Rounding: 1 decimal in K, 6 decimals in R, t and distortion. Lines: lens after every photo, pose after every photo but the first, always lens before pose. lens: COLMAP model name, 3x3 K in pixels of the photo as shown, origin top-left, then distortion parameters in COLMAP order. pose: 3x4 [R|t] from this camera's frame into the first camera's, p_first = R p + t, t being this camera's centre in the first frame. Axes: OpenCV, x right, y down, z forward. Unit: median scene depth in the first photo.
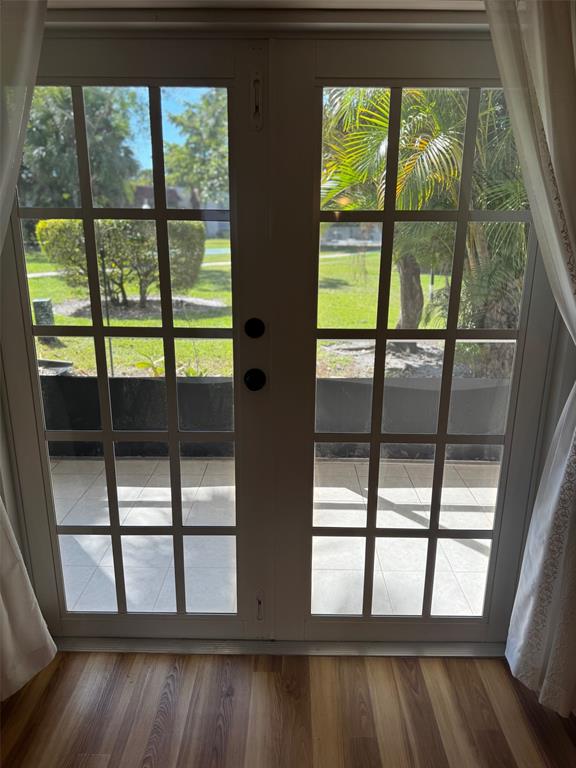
lens RADIAL K [[539.6, 0, 288.0], [0, 539.6, 384.0], [0, 0, 1]] dist [0.128226, -0.212808]
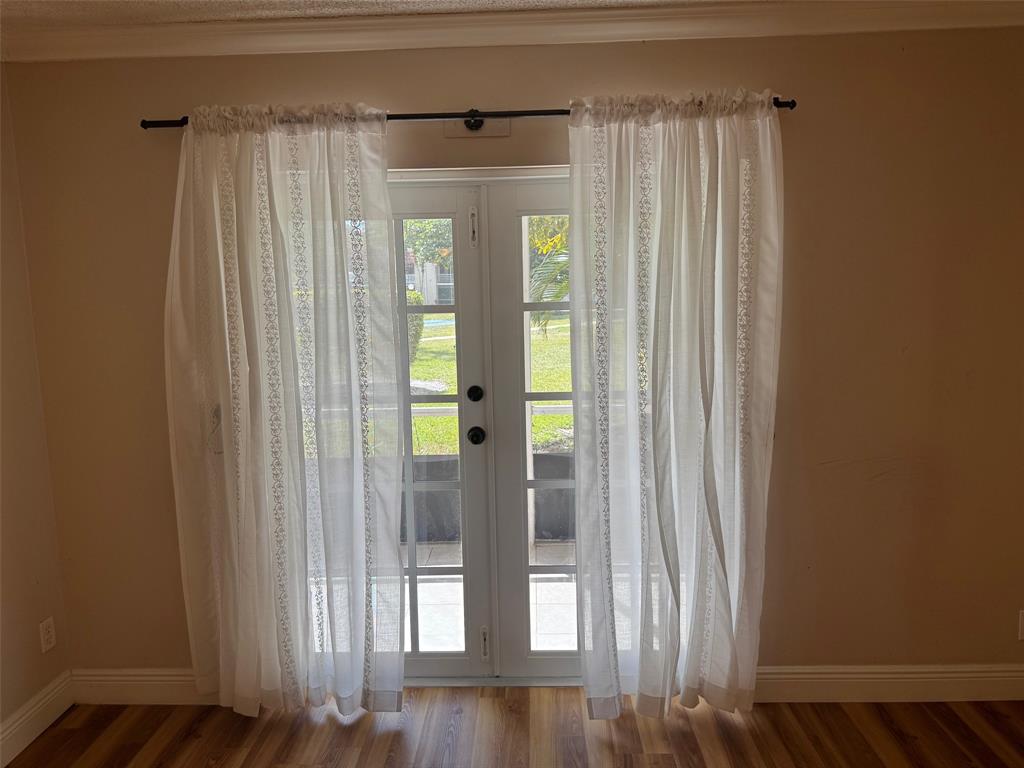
lens RADIAL K [[719.5, 0, 541.6], [0, 719.5, 382.7], [0, 0, 1]] dist [0.128226, -0.212808]
pose [[0.999453, -0.029375, 0.015183, 0.061223], [0.031302, 0.988476, -0.148104, 0.111543], [-0.010657, 0.148498, 0.988855, -0.600414]]
